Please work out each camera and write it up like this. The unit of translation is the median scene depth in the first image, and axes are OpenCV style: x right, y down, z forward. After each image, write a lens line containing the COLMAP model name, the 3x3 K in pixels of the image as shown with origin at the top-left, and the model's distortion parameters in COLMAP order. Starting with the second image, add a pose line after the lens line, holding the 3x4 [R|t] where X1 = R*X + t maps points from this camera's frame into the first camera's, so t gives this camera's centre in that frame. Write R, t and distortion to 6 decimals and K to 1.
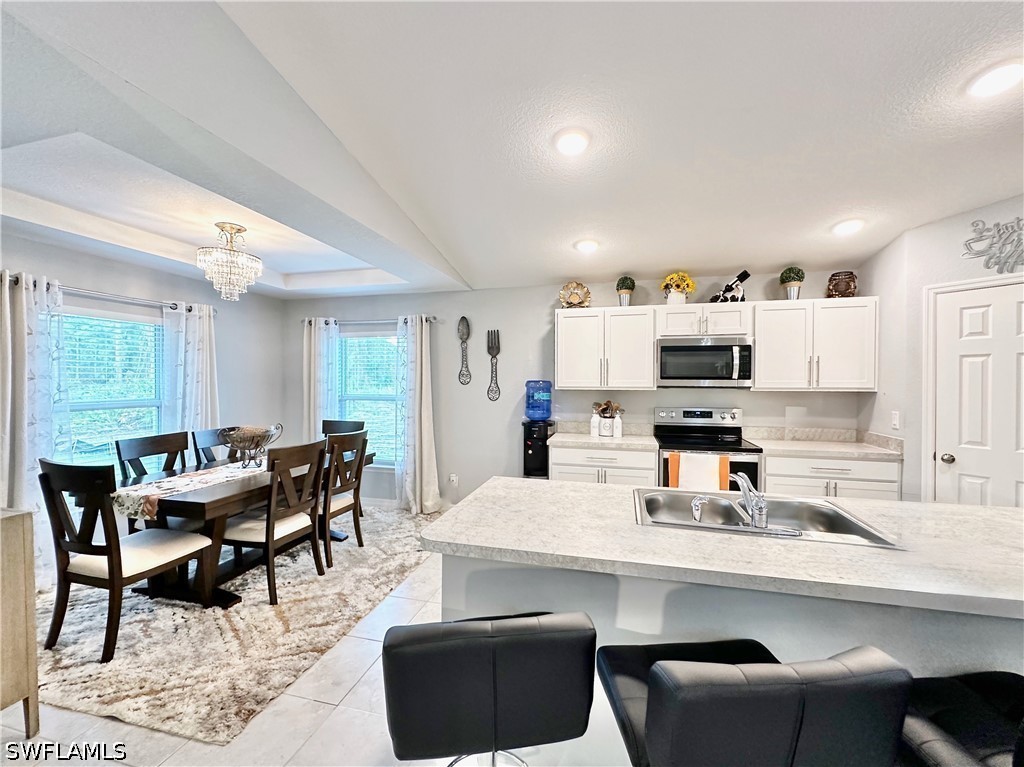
lens RADIAL K [[421.9, 0, 512.0], [0, 421.9, 383.5], [0, 0, 1]] dist [-0.000691, 0.000127]
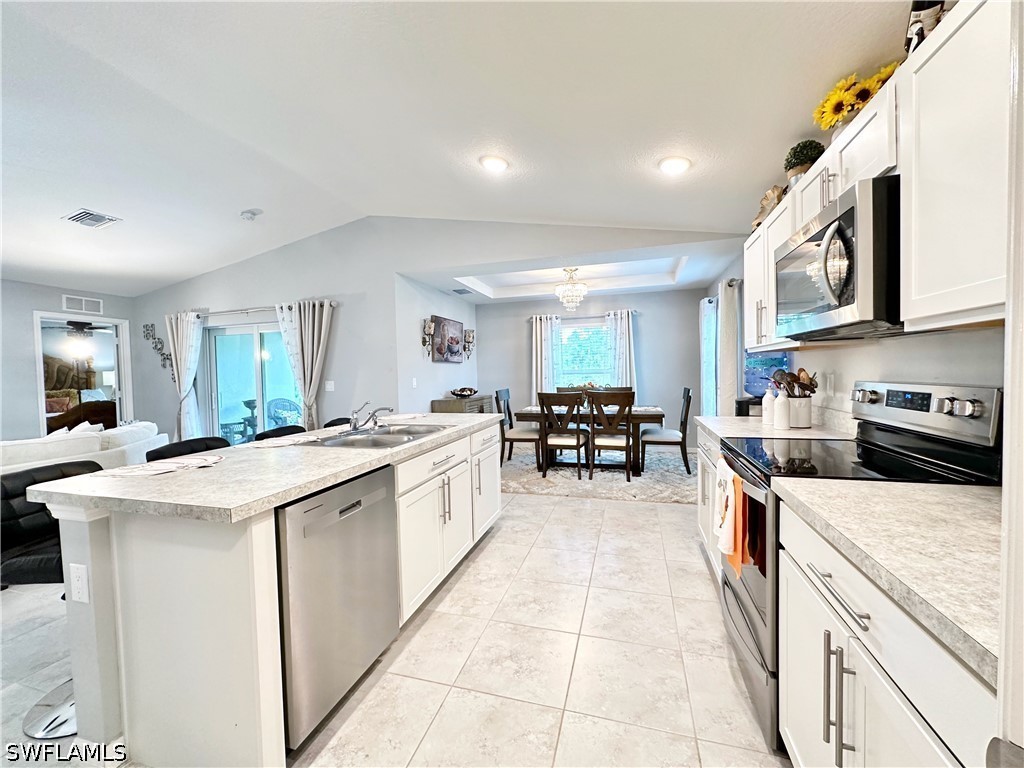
lens RADIAL K [[421.9, 0, 512.0], [0, 421.9, 384.0], [0, 0, 1]] dist [-0.000691, 0.000127]
pose [[-0.023044, 0.029638, -0.999295, 0.909887], [0.010787, 0.999510, 0.029395, 0.043773], [0.999676, -0.010102, -0.023353, 0.657001]]
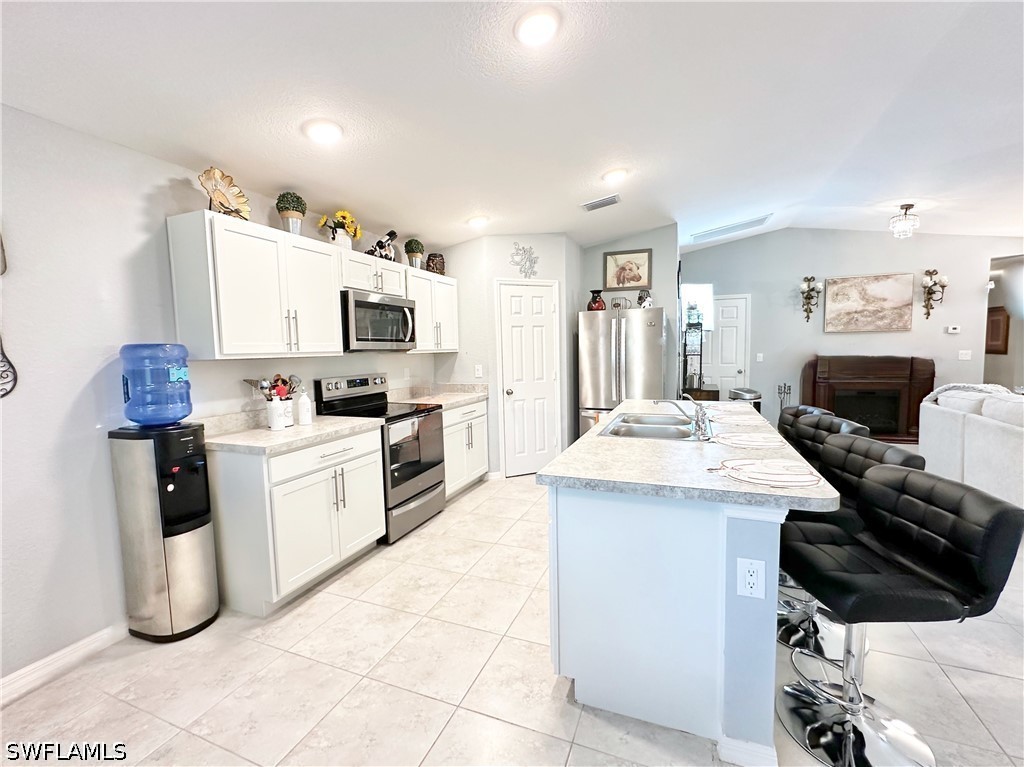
lens RADIAL K [[449.2, 0, 512.0], [0, 449.2, 383.5], [0, 0, 1]] dist [-0.000405, -0.000029]
pose [[0.123807, -0.081545, 0.988950, -0.463436], [0.029748, 0.996475, 0.078441, 0.011720], [-0.991860, 0.019707, 0.125796, 0.590989]]
